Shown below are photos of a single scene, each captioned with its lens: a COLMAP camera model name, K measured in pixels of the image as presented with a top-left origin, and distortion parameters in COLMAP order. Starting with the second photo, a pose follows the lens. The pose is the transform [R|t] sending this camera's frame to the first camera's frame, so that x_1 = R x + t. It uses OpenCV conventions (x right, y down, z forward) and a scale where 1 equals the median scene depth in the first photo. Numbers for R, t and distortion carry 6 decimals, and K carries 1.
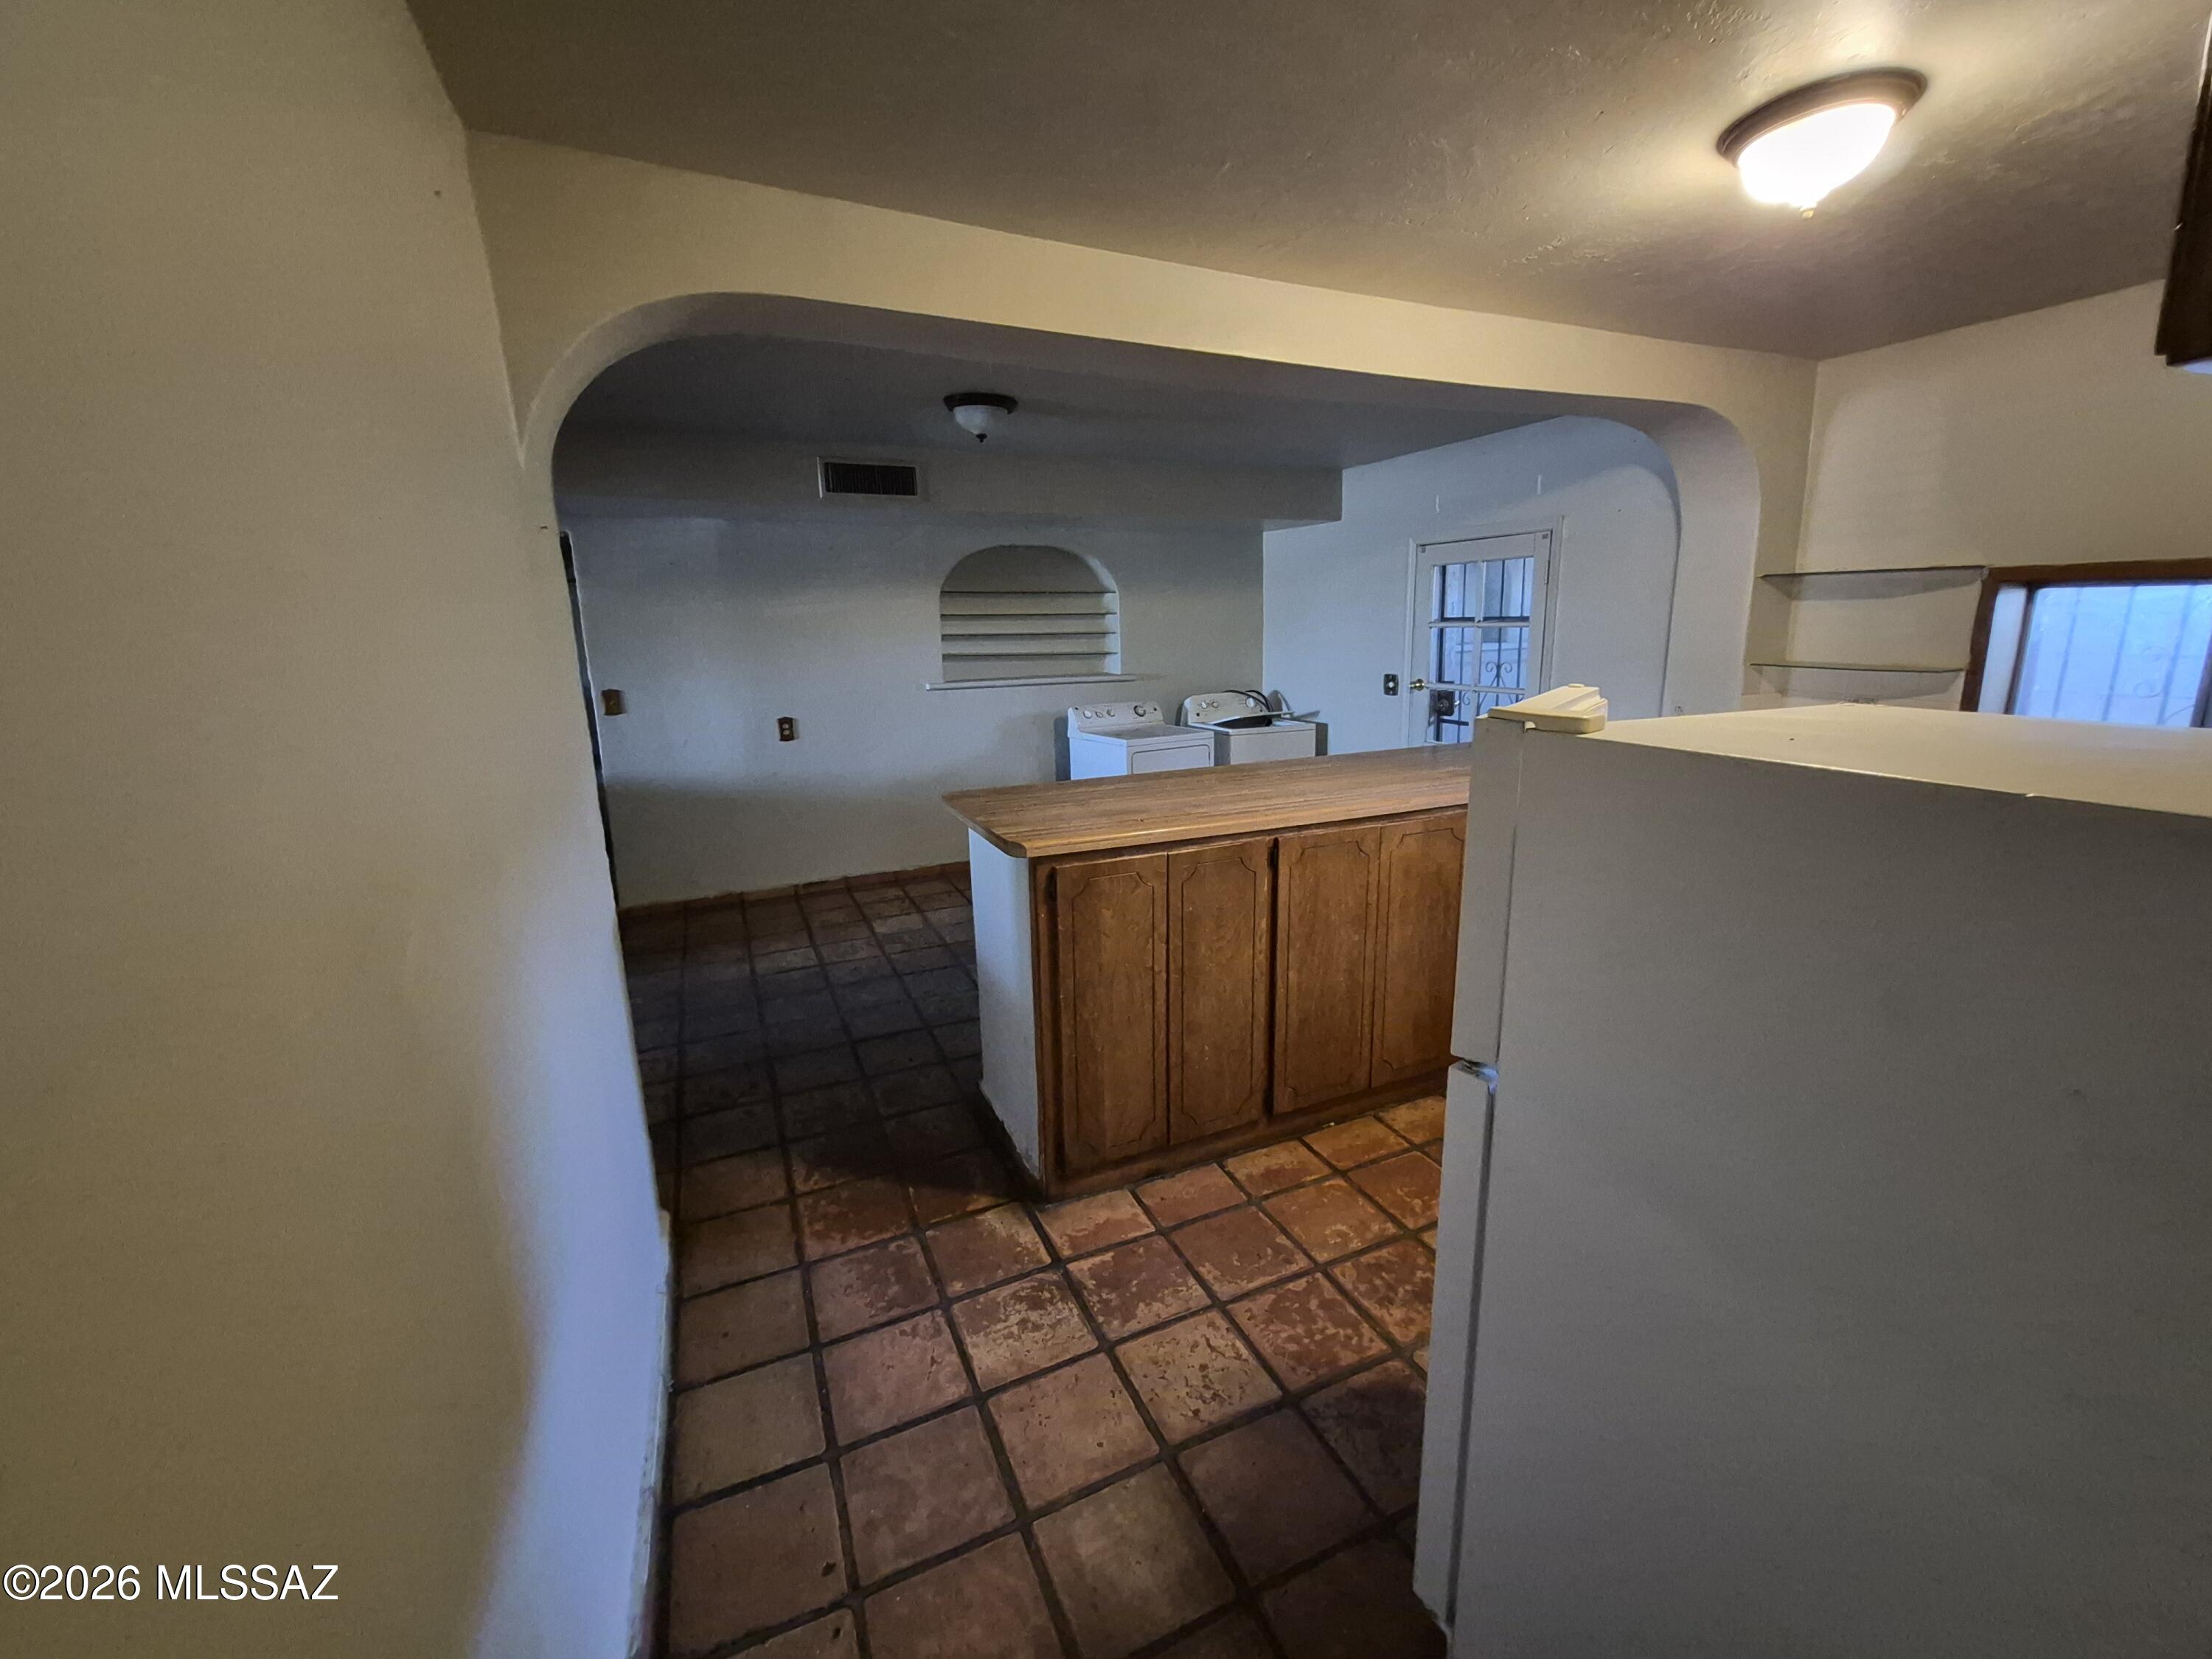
lens RADIAL K [[903.0, 0, 1114.1], [0, 903.0, 802.3], [0, 0, 1]] dist [-0.002284, -0.000391]
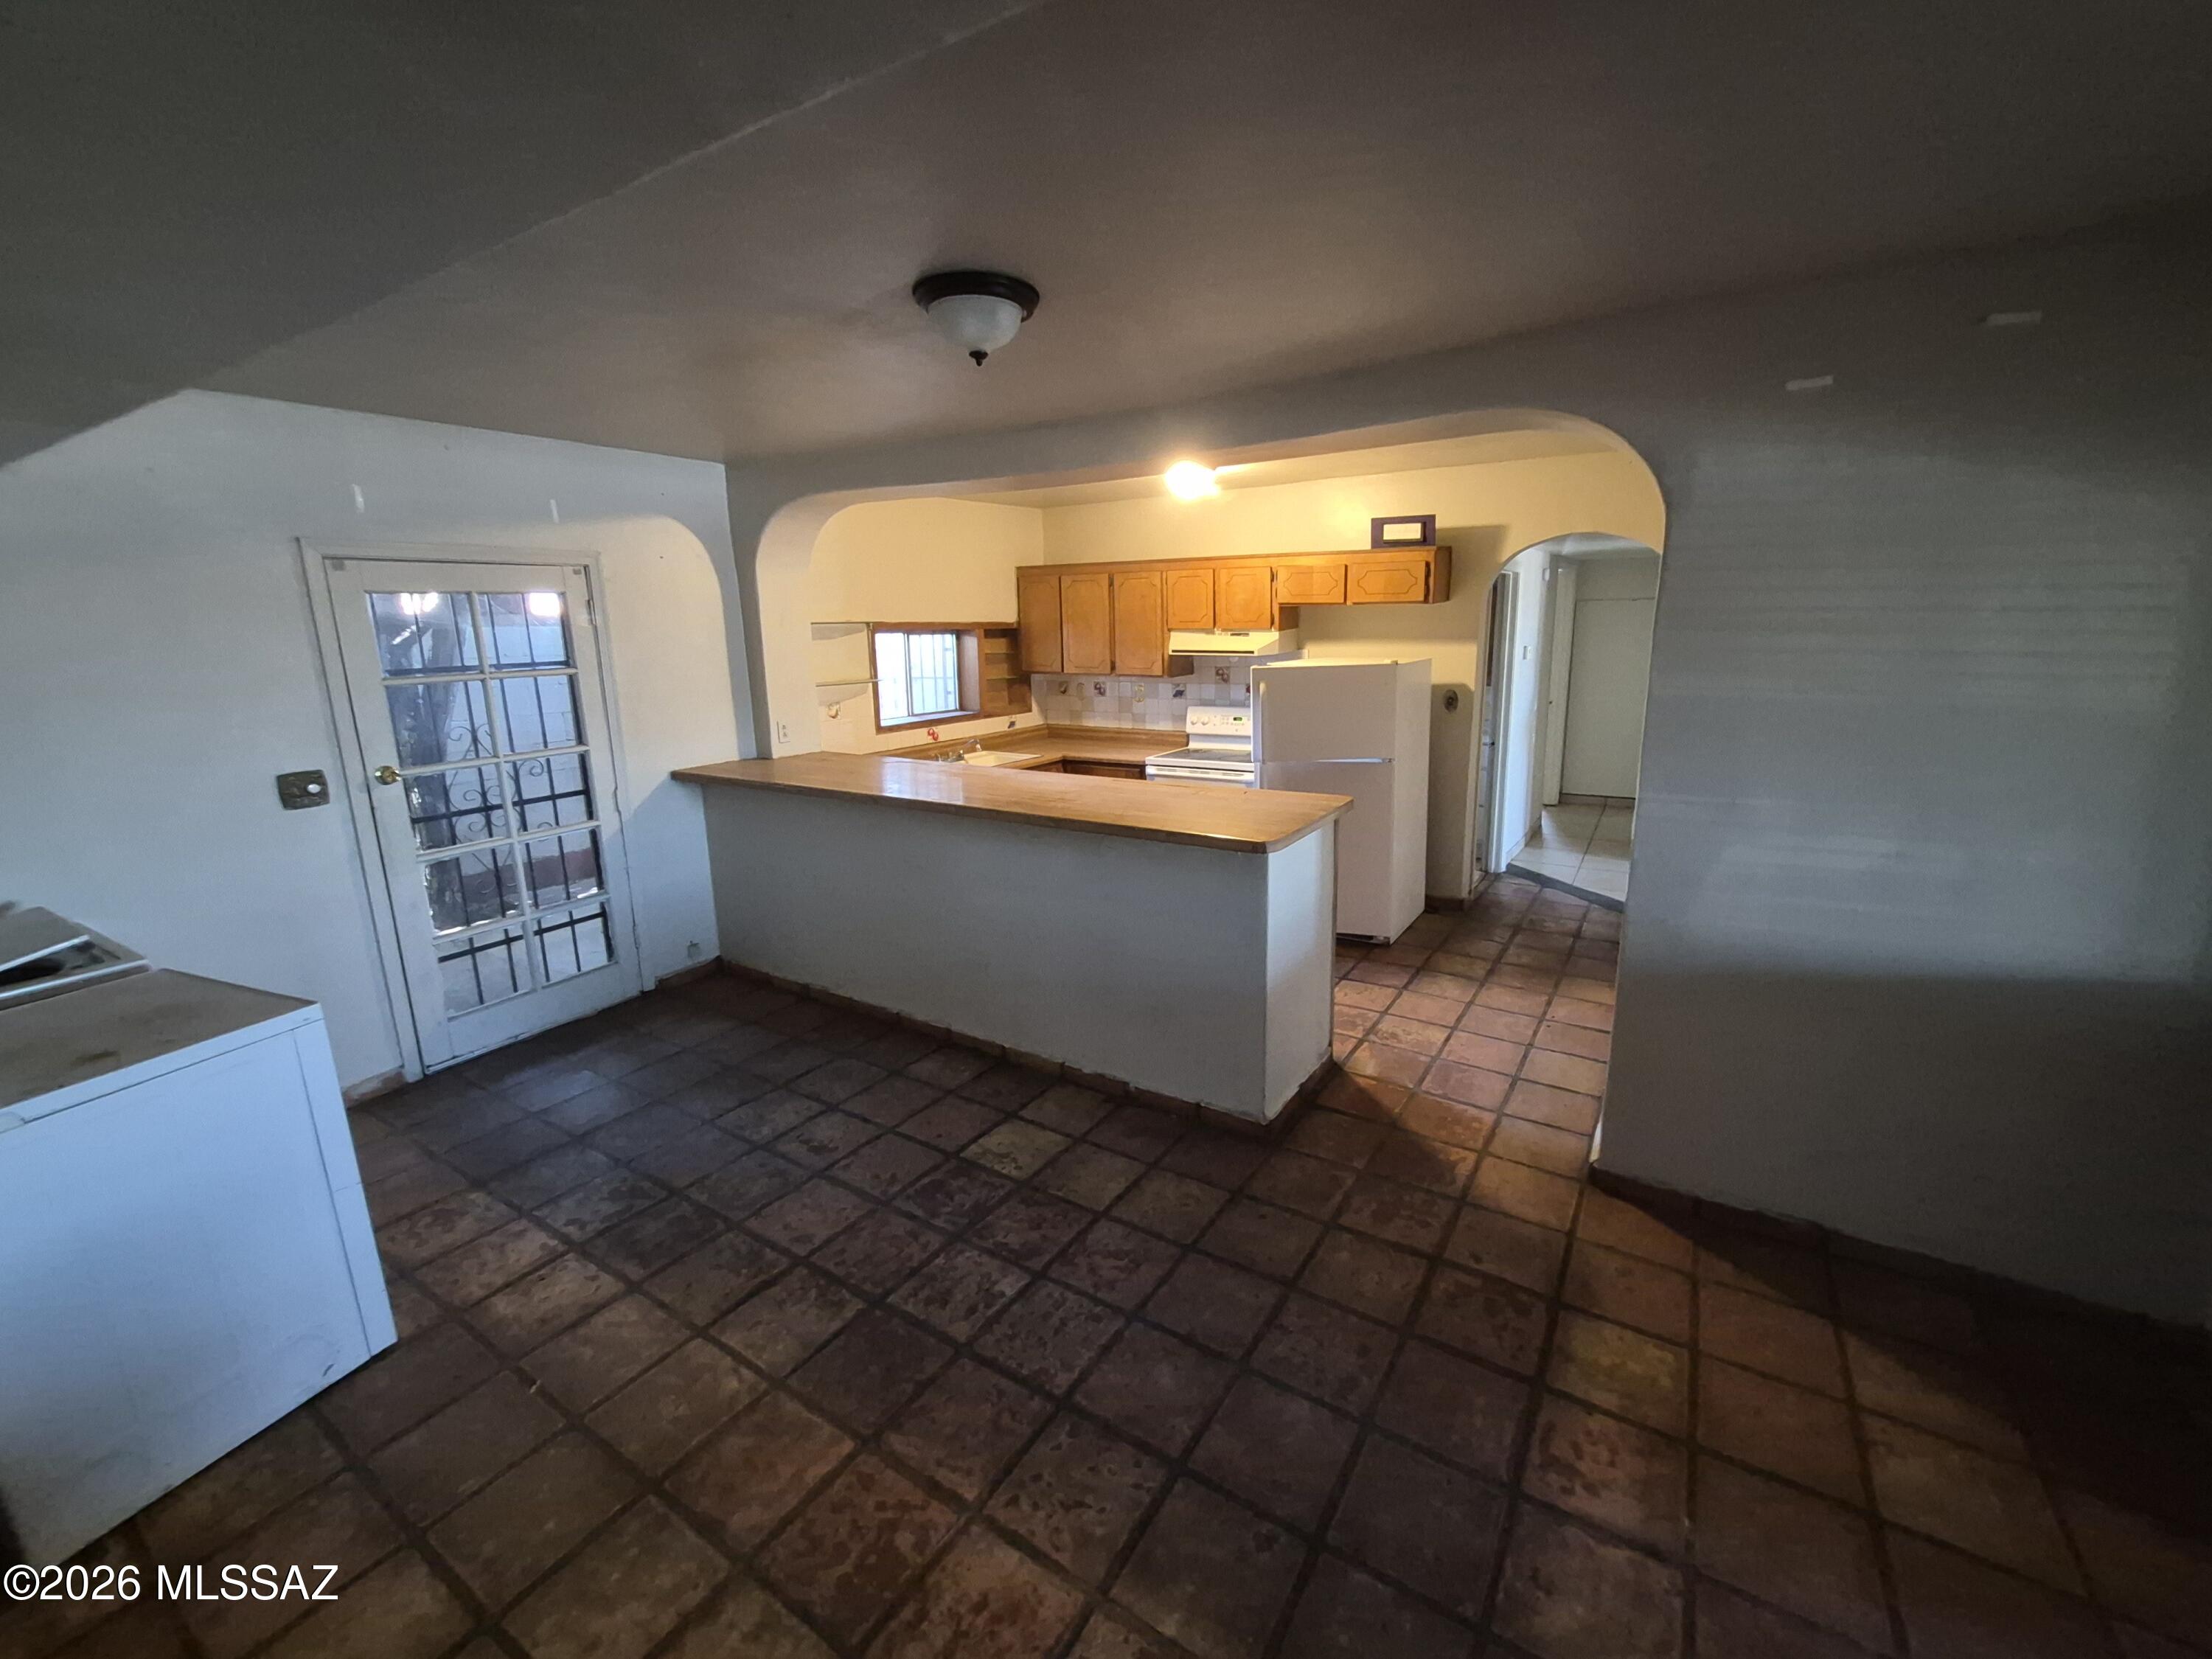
lens RADIAL K [[911.8, 0, 1143.0], [0, 911.8, 823.9], [0, 0, 1]] dist [0.000349, 0.000014]
pose [[-0.560807, -0.150896, 0.814080, -0.925823], [0.196132, 0.931053, 0.307690, -0.356465], [-0.804381, 0.332222, -0.492545, 1.660617]]
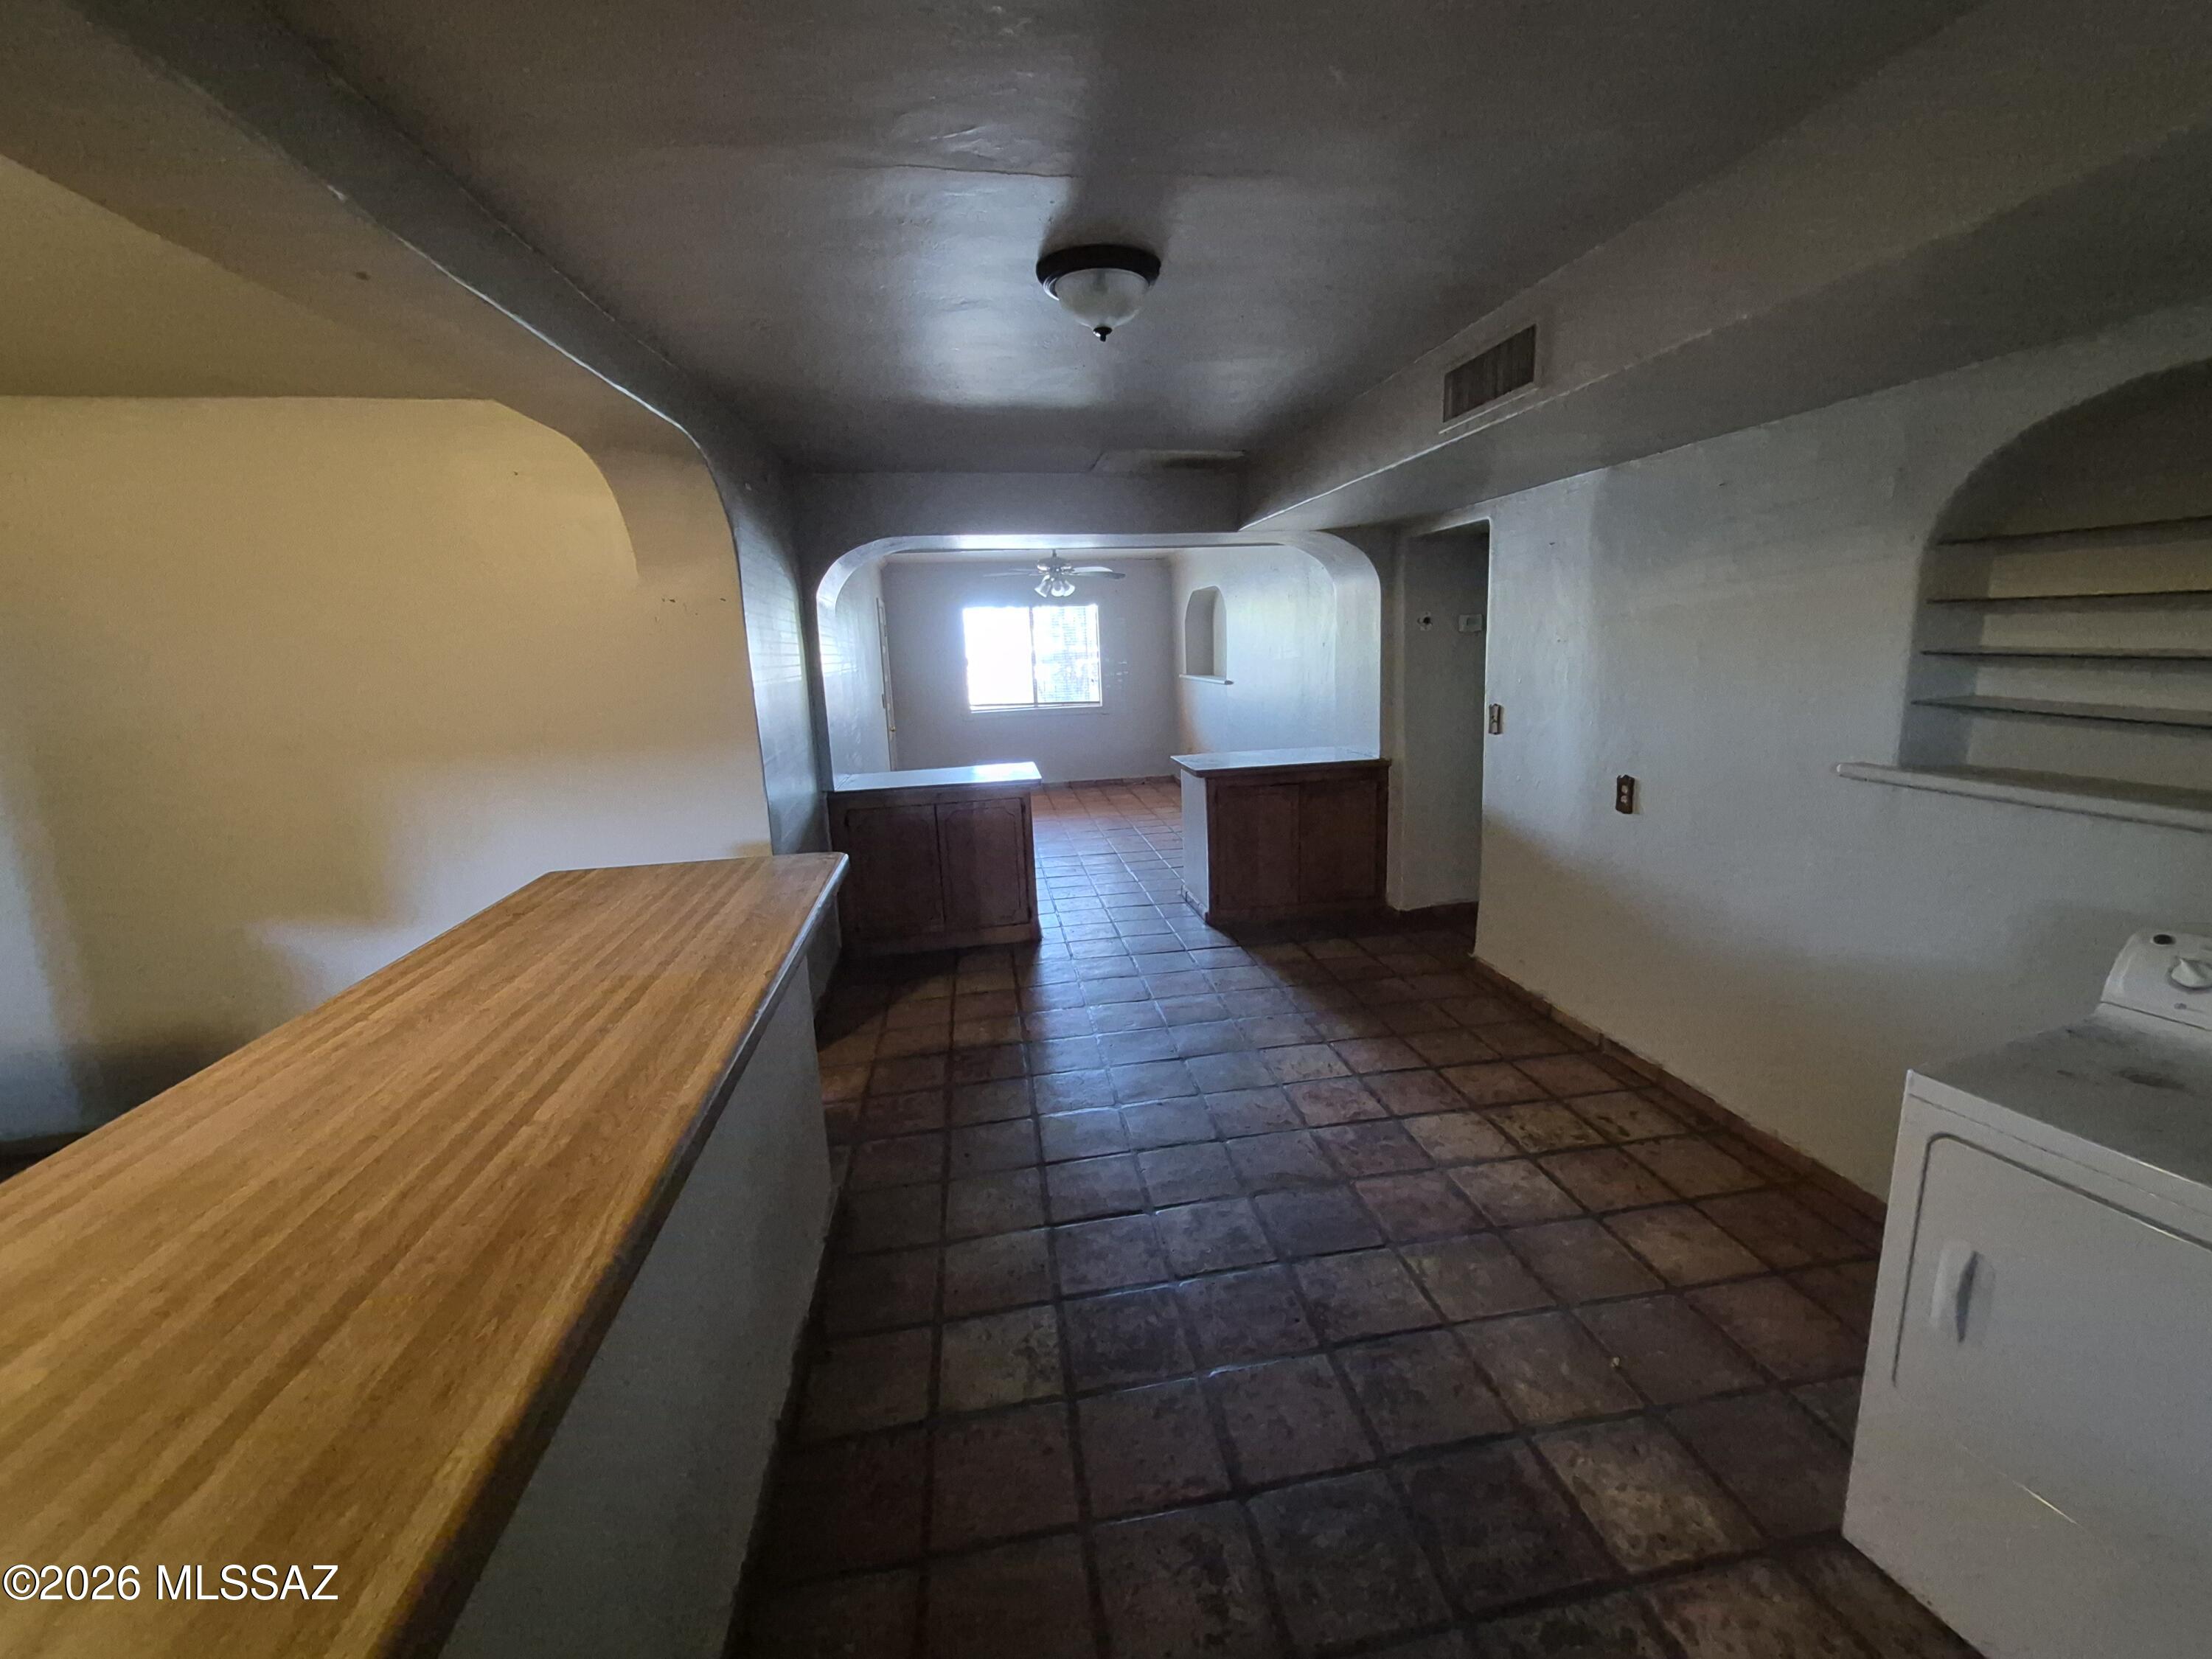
lens RADIAL K [[903.0, 0, 1114.1], [0, 903.0, 802.3], [0, 0, 1]] dist [-0.002284, -0.000391]
pose [[-0.256394, 0.202774, -0.945064, 0.597106], [-0.153505, 0.956796, 0.246937, -0.333527], [0.954305, 0.208385, -0.214189, 1.527544]]
